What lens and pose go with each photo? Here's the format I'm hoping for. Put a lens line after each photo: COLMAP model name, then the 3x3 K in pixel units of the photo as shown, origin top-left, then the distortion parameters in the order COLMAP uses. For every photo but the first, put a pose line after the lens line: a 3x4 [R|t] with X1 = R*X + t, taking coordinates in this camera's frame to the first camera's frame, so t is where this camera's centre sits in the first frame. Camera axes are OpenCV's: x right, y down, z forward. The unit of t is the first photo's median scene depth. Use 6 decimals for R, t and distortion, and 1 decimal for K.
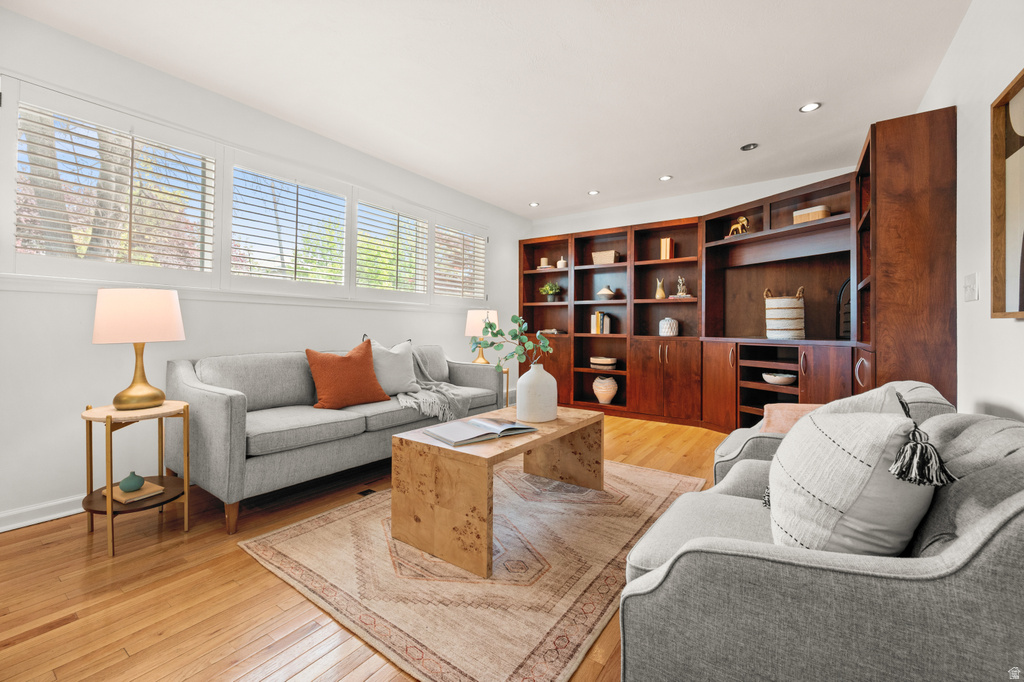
lens RADIAL K [[412.3, 0, 514.6], [0, 412.3, 326.1], [0, 0, 1]] dist [-0.001585, -0.000152]
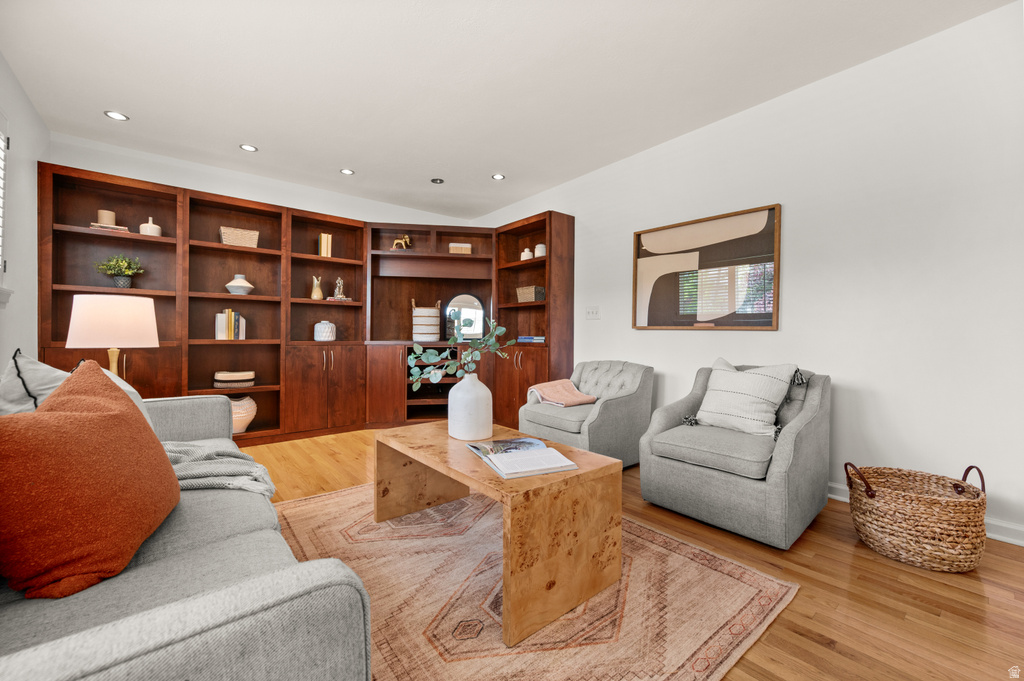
lens RADIAL K [[409.8, 0, 511.4], [0, 409.8, 338.6], [0, 0, 1]] dist [0.003036, -0.000357]
pose [[0.272576, -0.014230, 0.962029, -0.403638], [-0.007341, 0.999831, 0.016869, 0.000535], [-0.962106, -0.011660, 0.272425, 0.358579]]
